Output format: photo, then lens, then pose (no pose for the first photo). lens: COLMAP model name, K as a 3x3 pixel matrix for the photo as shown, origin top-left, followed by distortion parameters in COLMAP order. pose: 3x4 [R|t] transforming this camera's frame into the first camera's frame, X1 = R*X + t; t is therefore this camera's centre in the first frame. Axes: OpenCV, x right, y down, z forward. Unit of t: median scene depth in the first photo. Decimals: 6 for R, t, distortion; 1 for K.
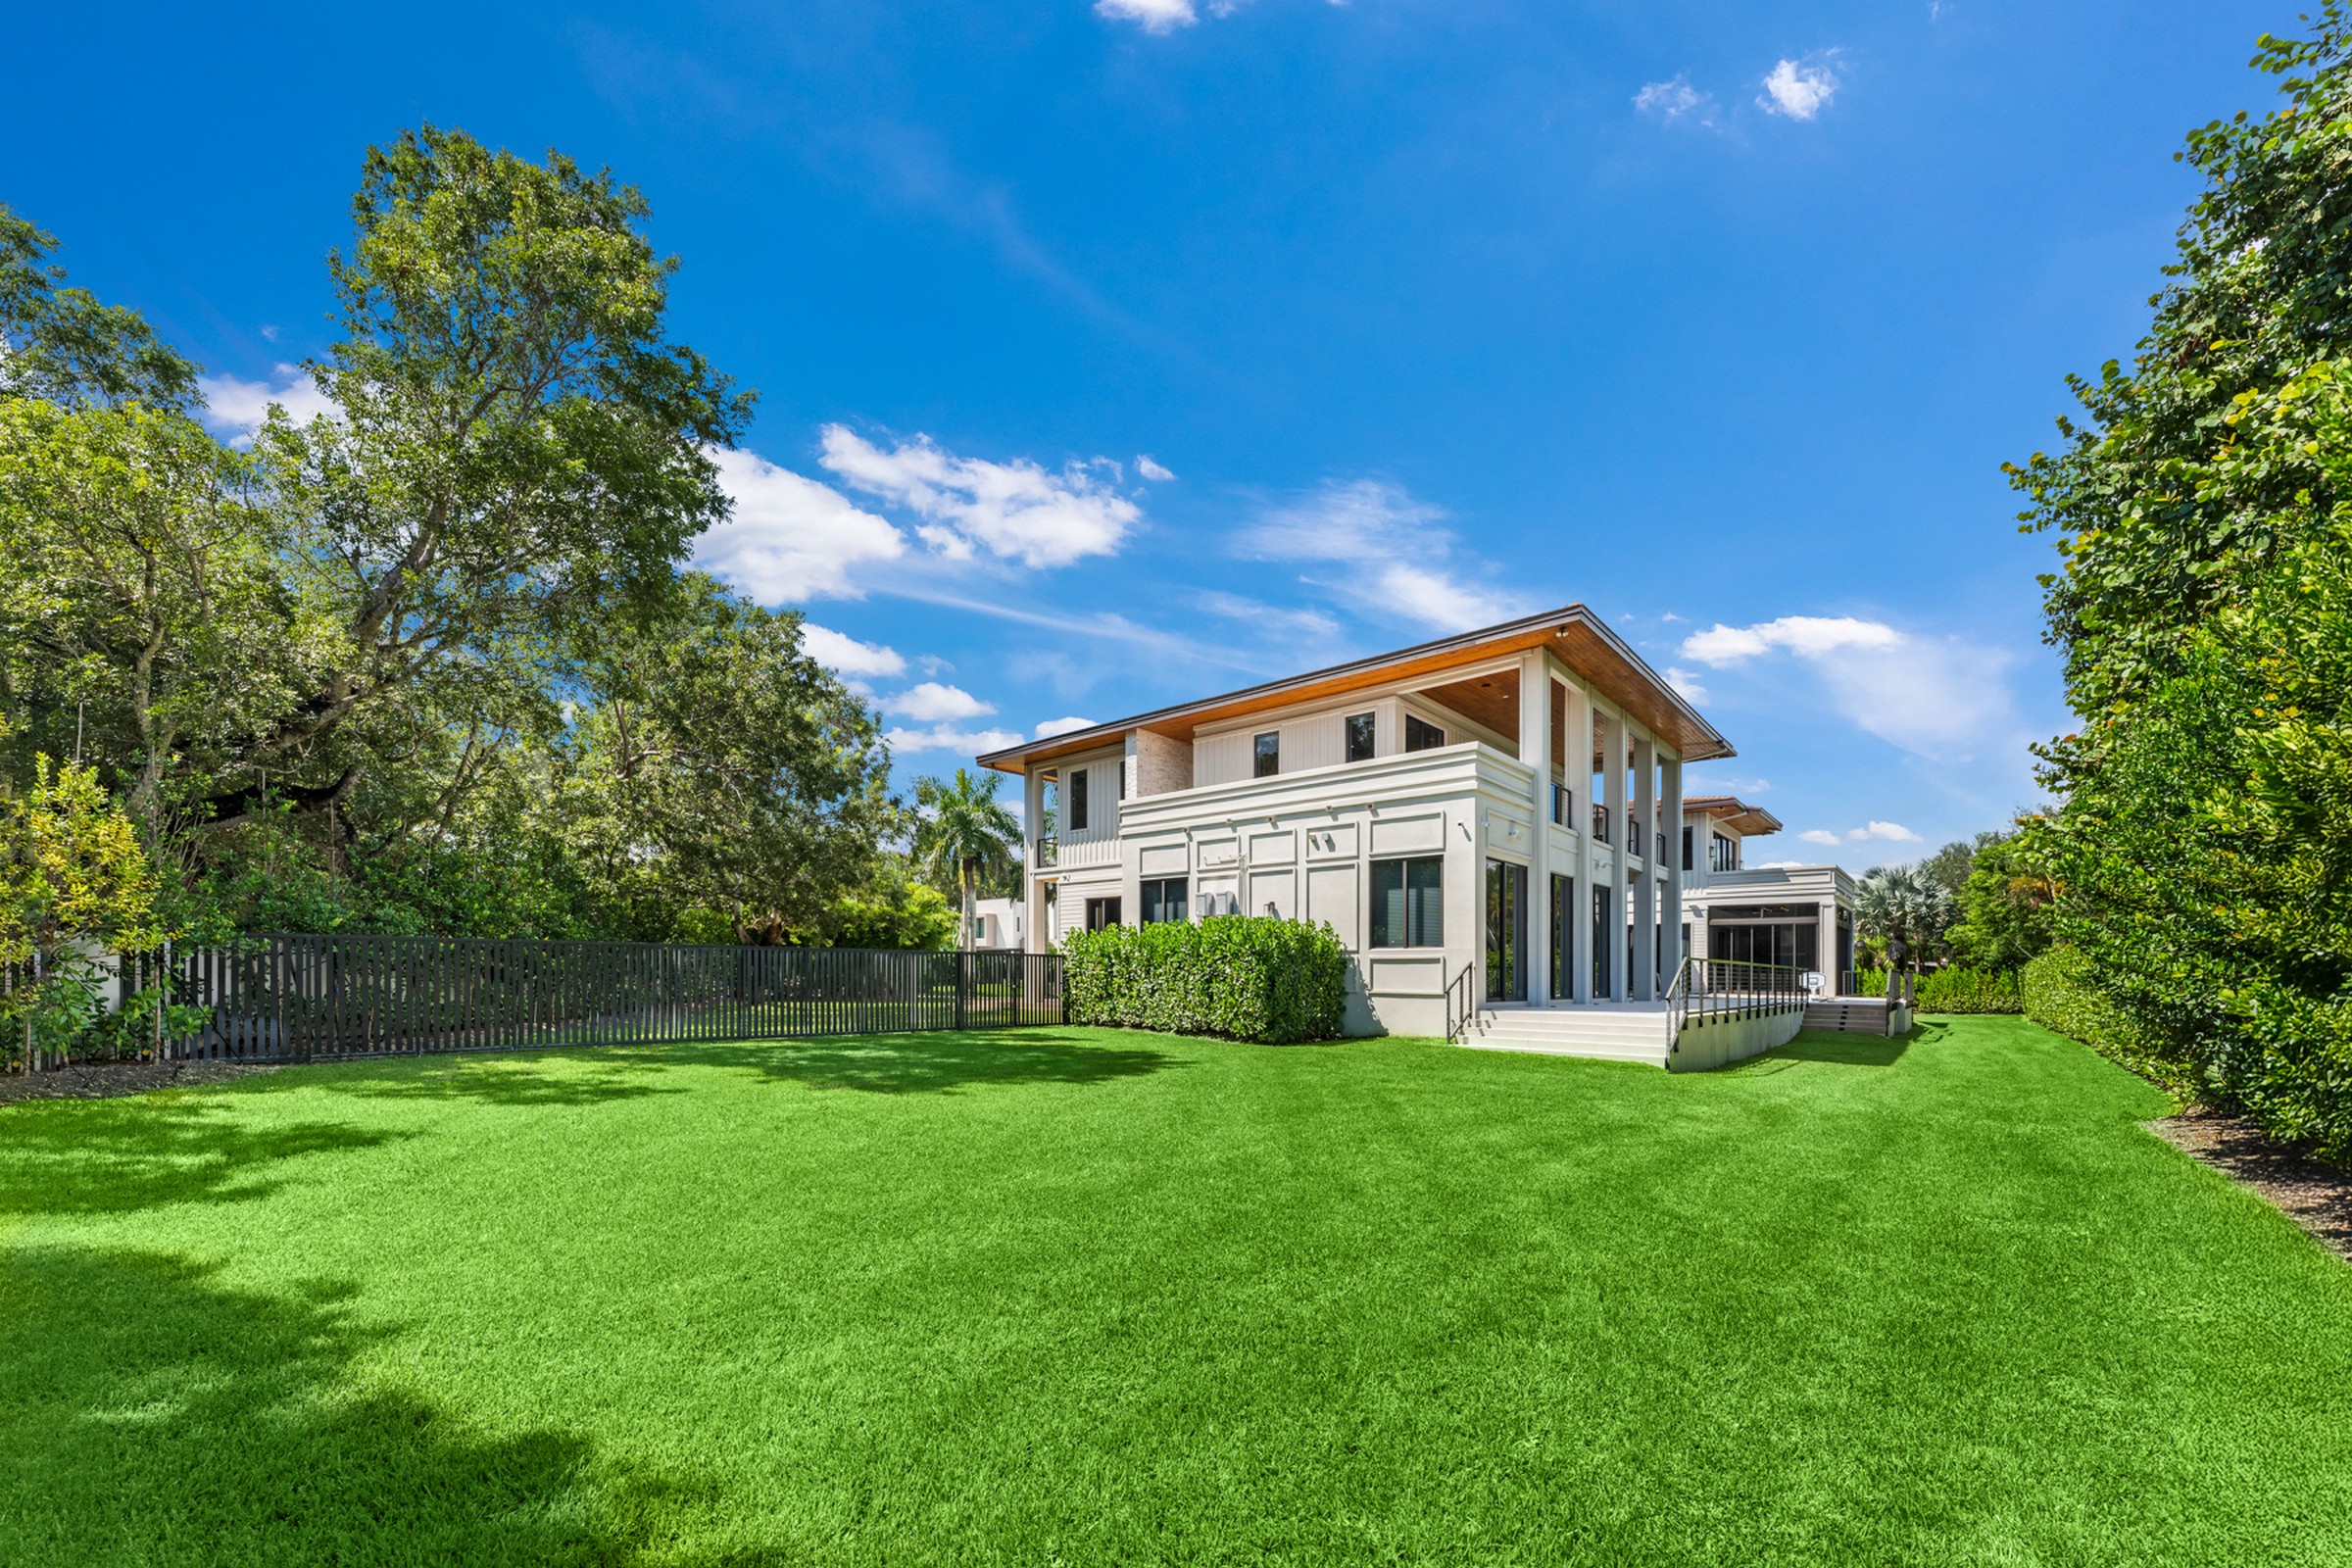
lens RADIAL K [[967.4, 0, 1146.0], [0, 967.4, 976.8], [0, 0, 1]] dist [-0.002931, 0.000907]
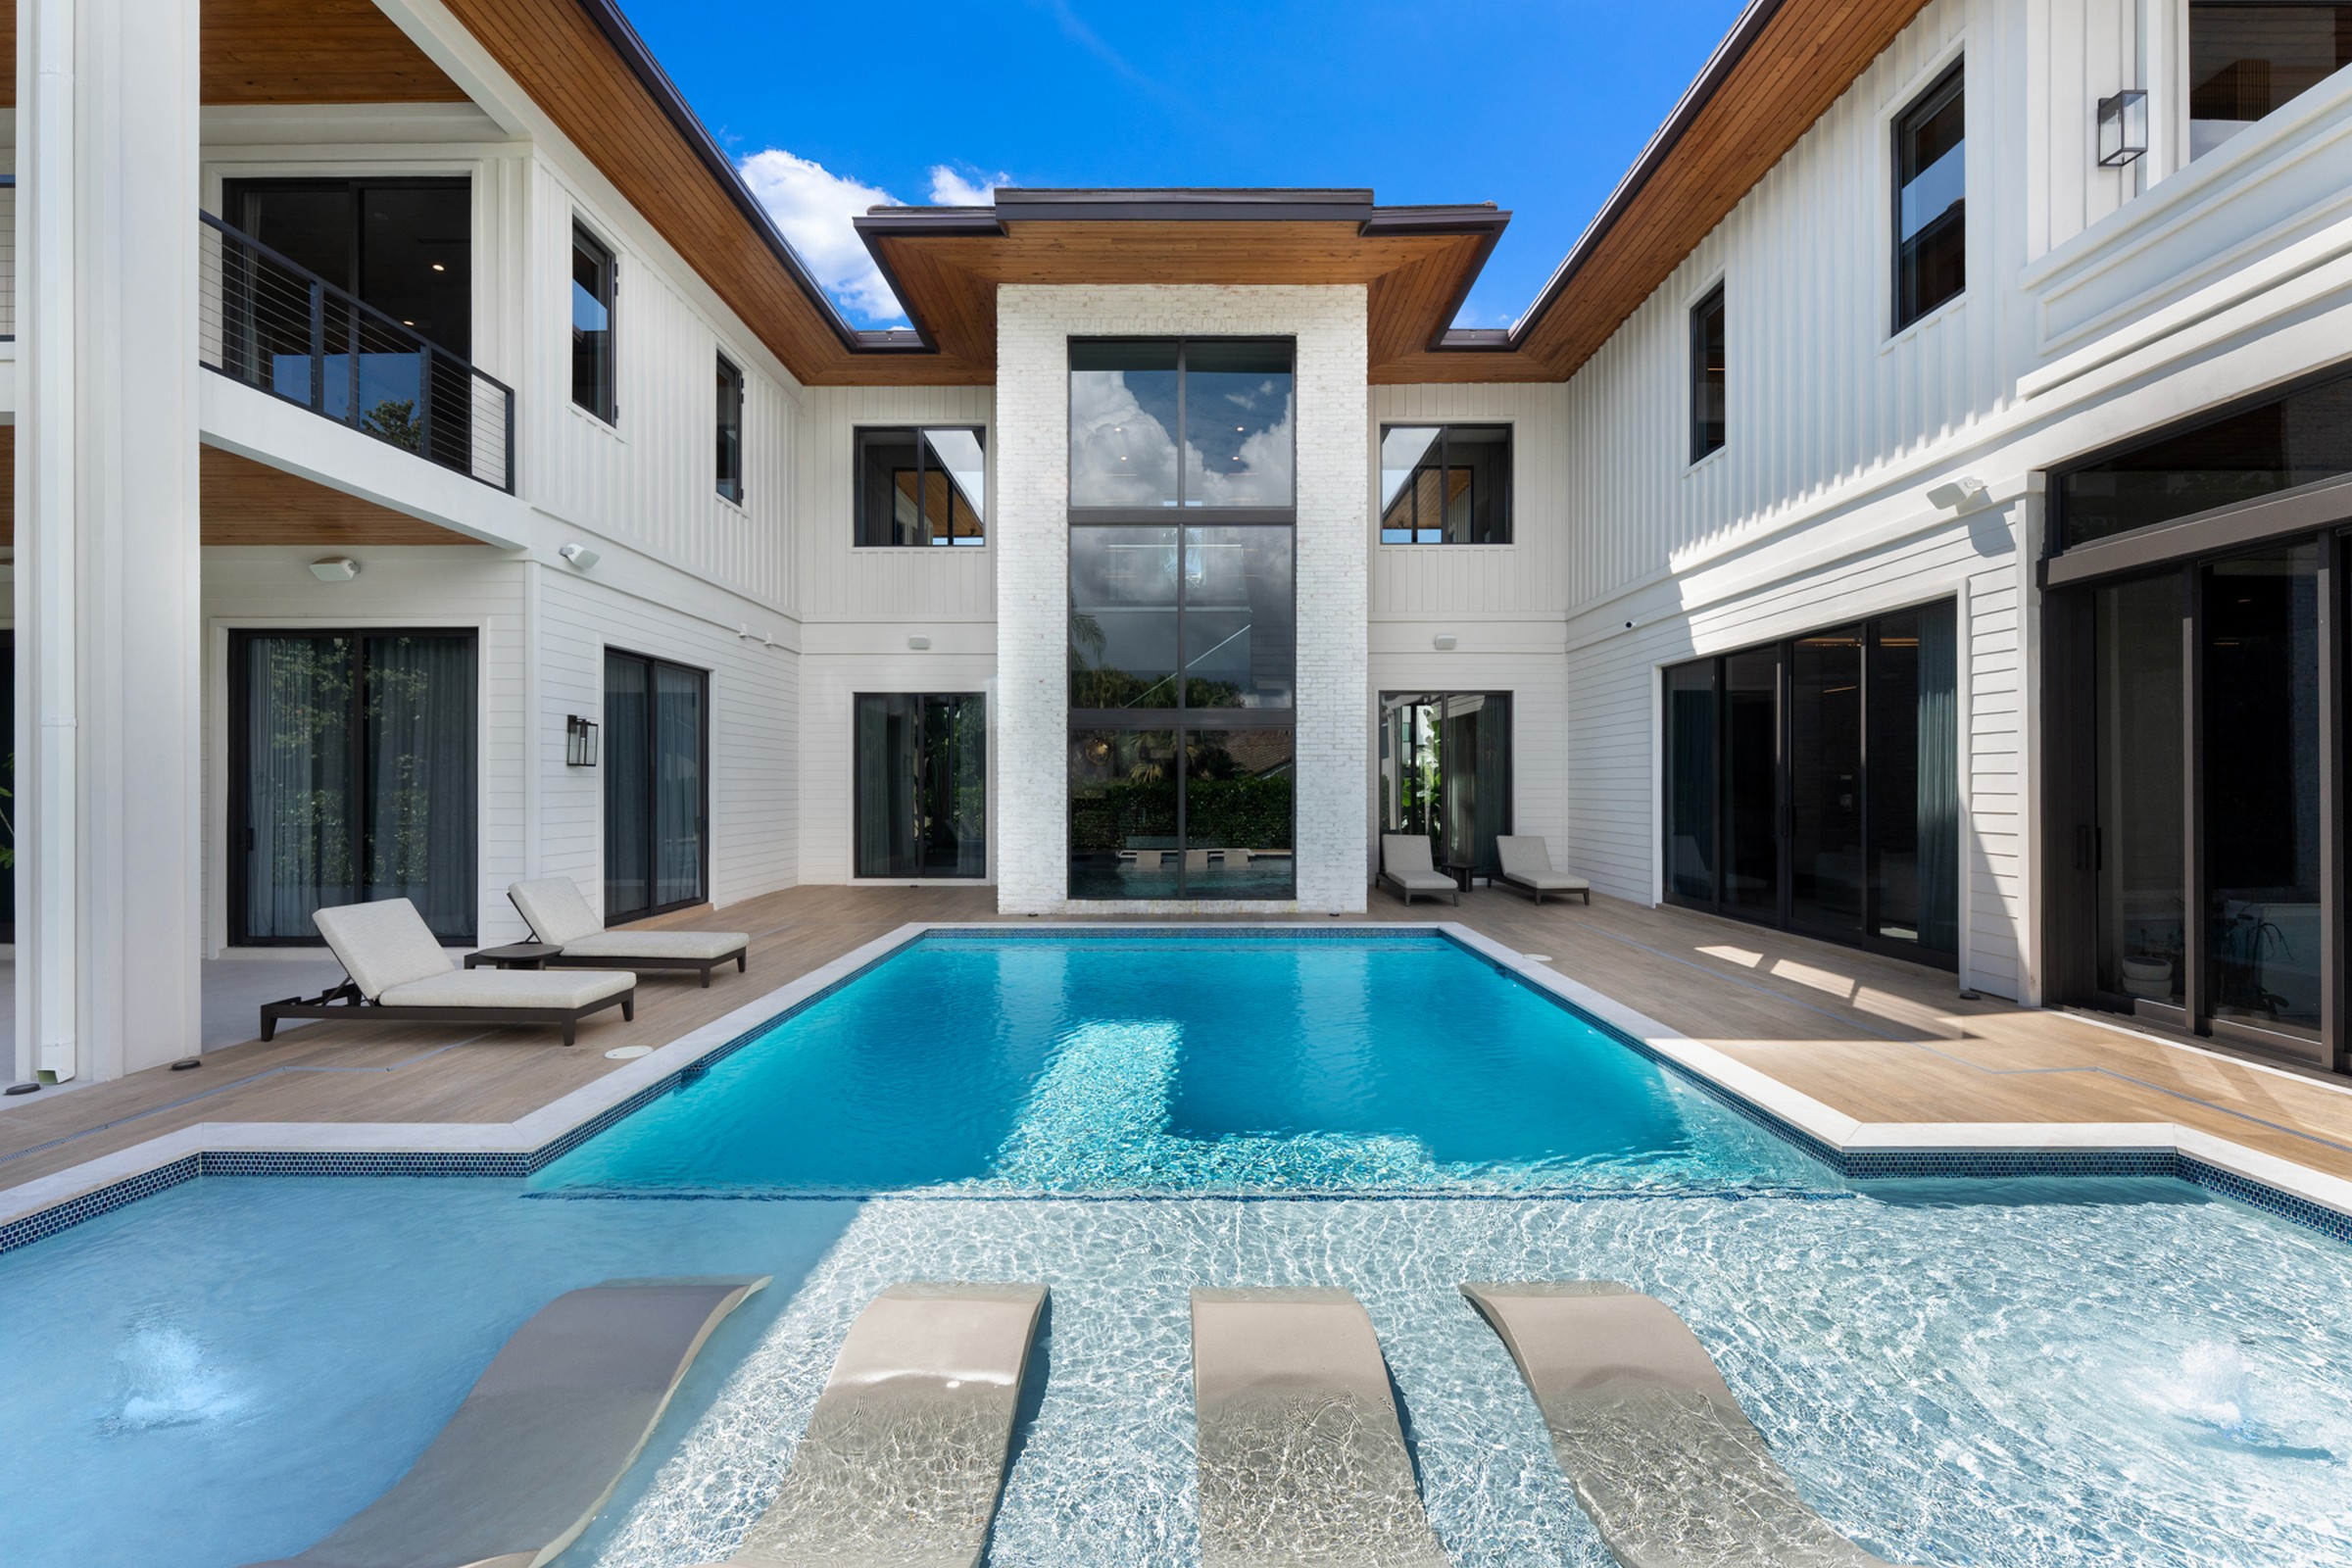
lens RADIAL K [[967.4, 0, 1178.1], [0, 967.4, 790.2], [0, 0, 1]] dist [-0.002931, 0.000907]
pose [[0.646538, -0.003199, -0.762875, 0.426860], [0.007184, 0.999972, 0.001895, -0.014560], [0.762848, -0.006706, 0.646543, 0.547244]]
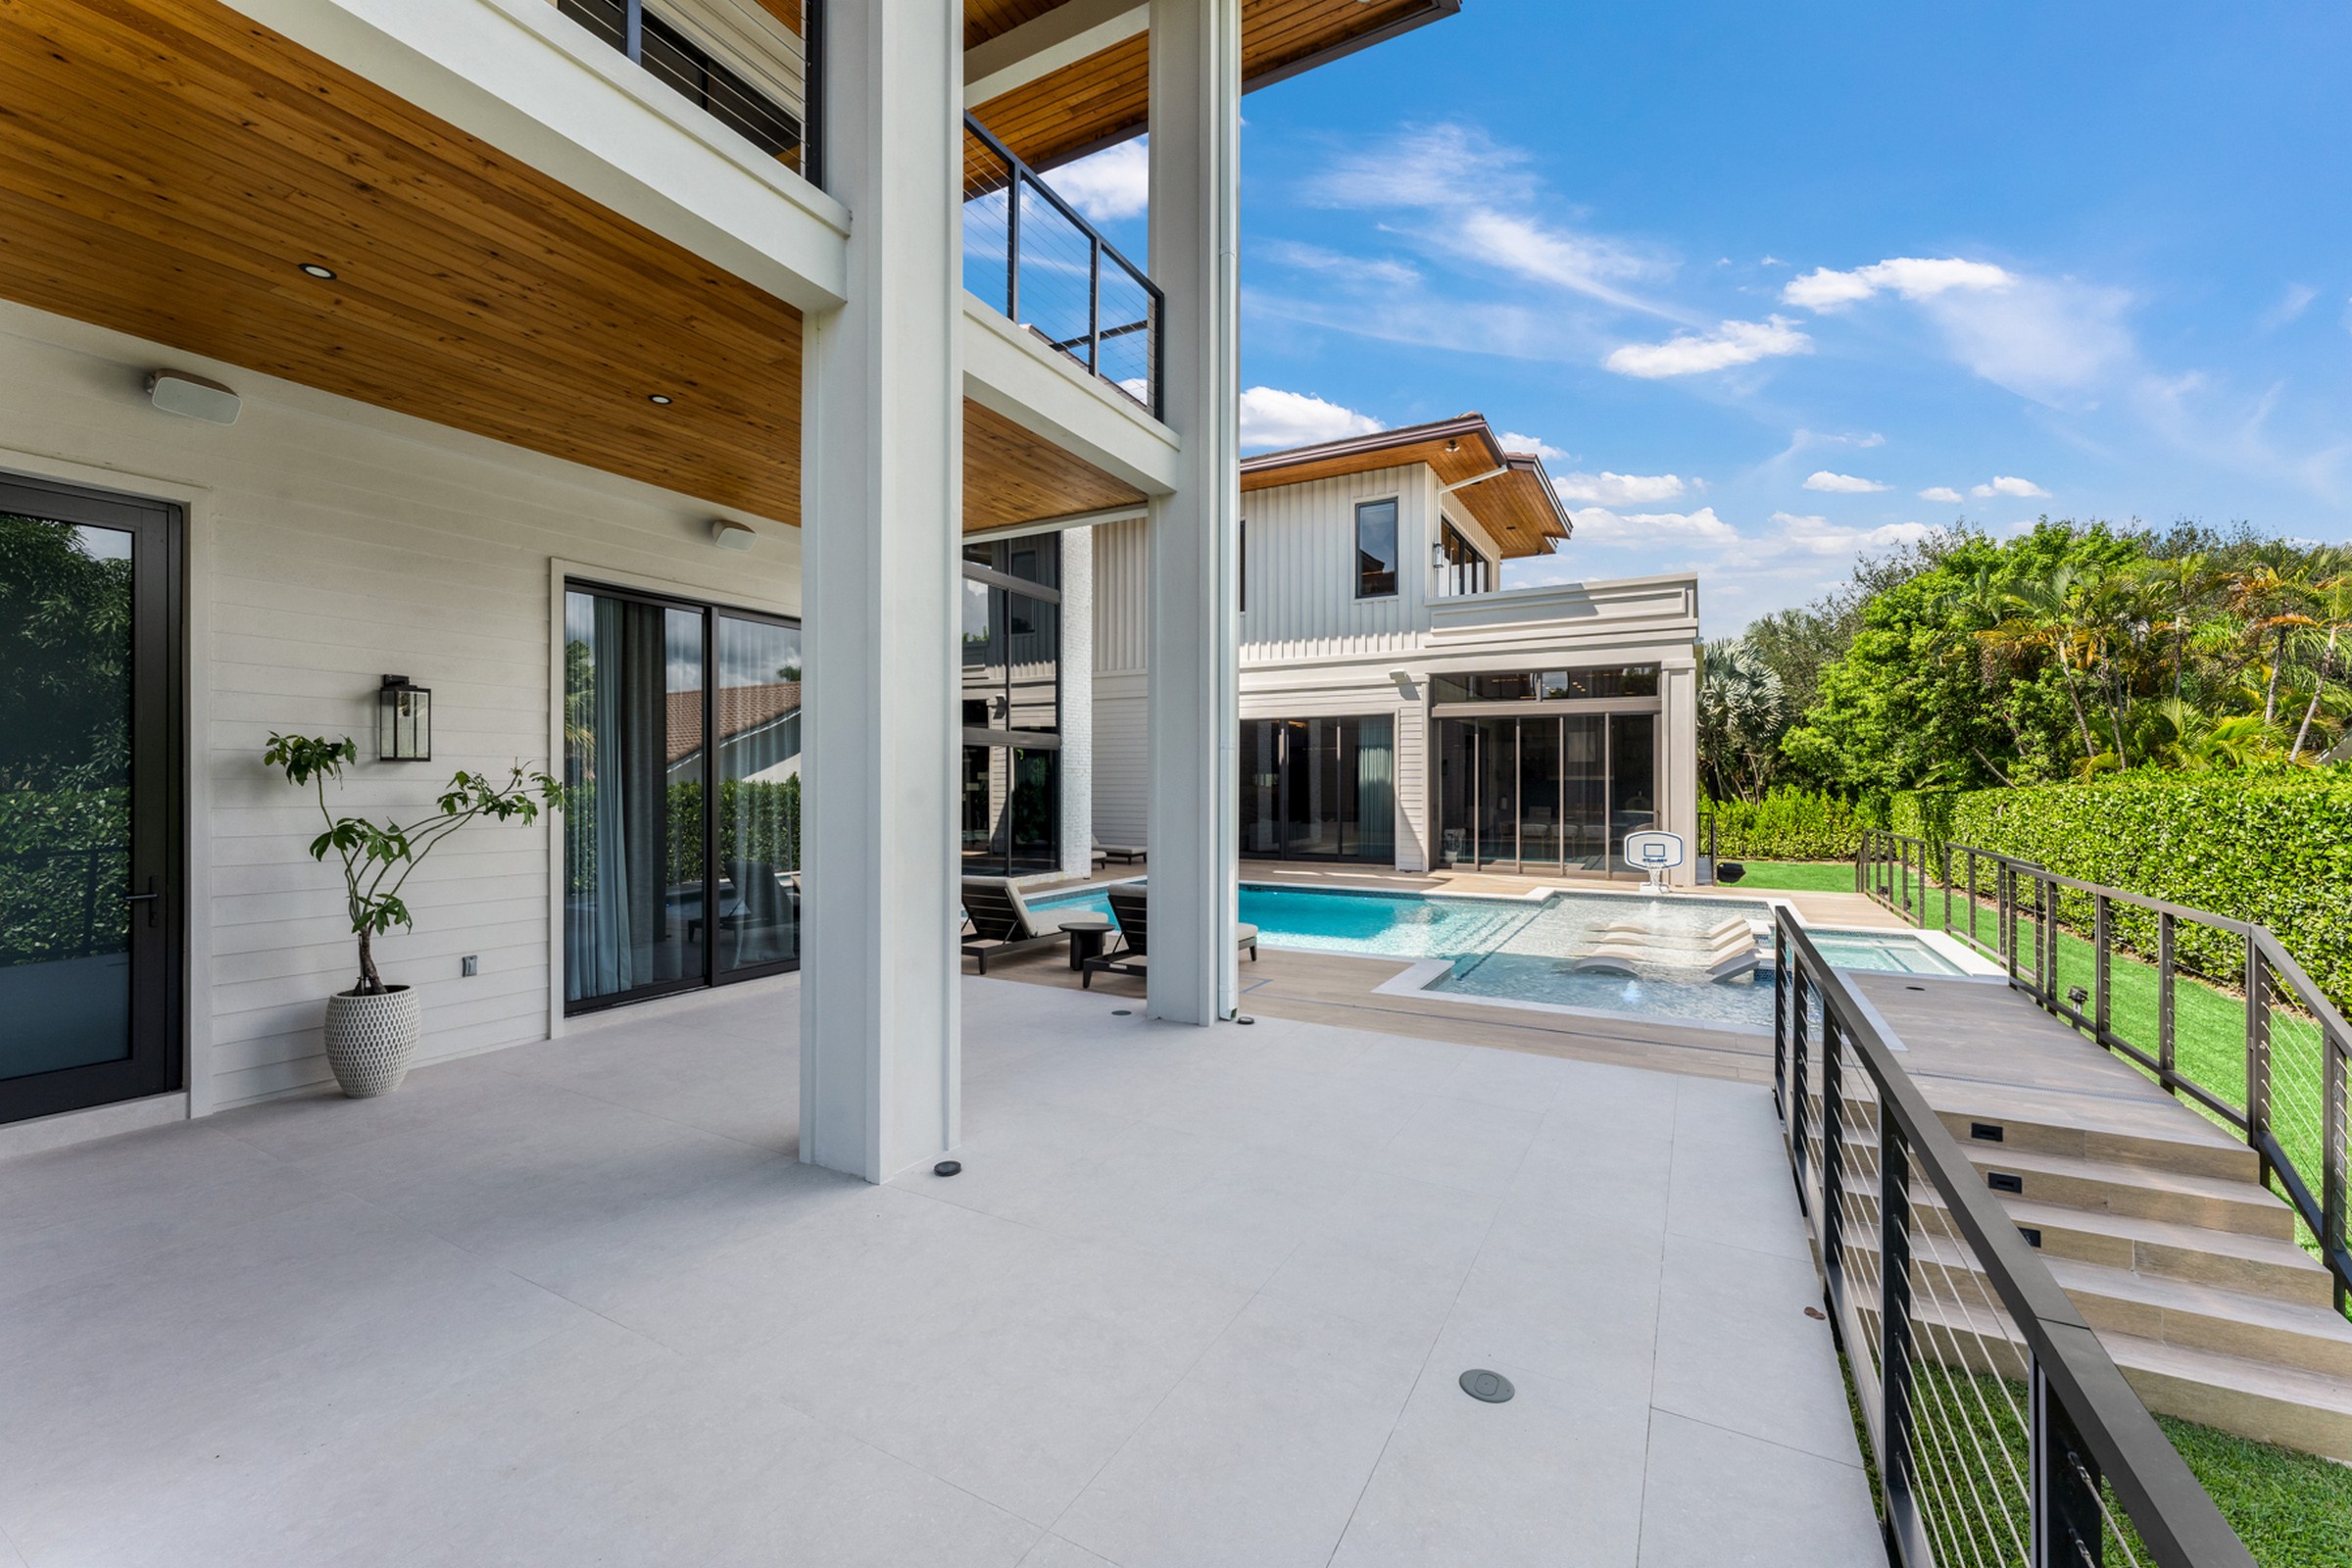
lens RADIAL K [[967.4, 0, 1160.4], [0, 967.4, 781.4], [0, 0, 1]] dist [-0.002931, 0.000907]
pose [[0.980149, -0.003626, 0.198230, 0.261747], [0.003509, 0.999993, 0.000944, -0.017386], [-0.198232, -0.000230, 0.980155, 0.413186]]
